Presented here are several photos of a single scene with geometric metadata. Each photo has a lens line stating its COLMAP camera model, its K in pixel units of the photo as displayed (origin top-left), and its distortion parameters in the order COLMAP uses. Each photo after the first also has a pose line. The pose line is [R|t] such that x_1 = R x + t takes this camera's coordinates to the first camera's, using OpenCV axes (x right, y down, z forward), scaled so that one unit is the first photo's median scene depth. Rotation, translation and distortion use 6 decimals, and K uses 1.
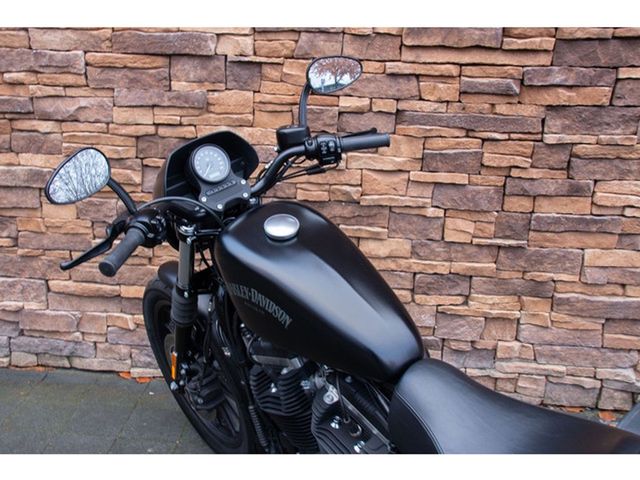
lens RADIAL K [[713.7, 0, 289.7], [0, 713.7, 220.8], [0, 0, 1]] dist [-0.095132, 0.349547]
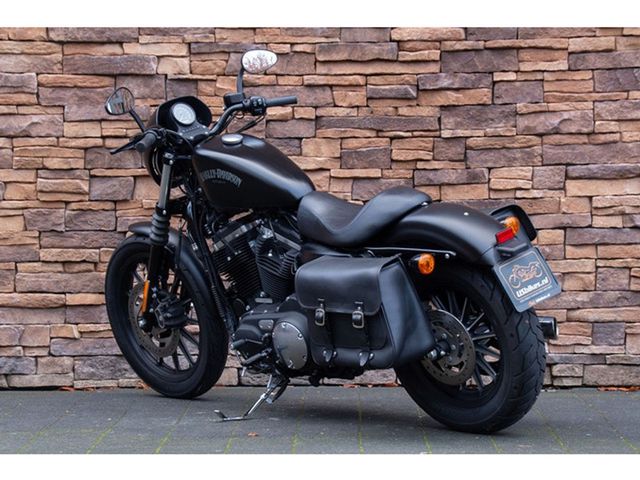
lens RADIAL K [[1806.6, 0, 322.2], [0, 1806.6, 258.5], [0, 0, 1]] dist [0.576665, 0.739926]
pose [[0.995276, -0.036404, 0.090001, -0.114963], [0.055565, 0.973784, -0.220582, 0.728993], [-0.079611, 0.224541, 0.971207, -1.839859]]
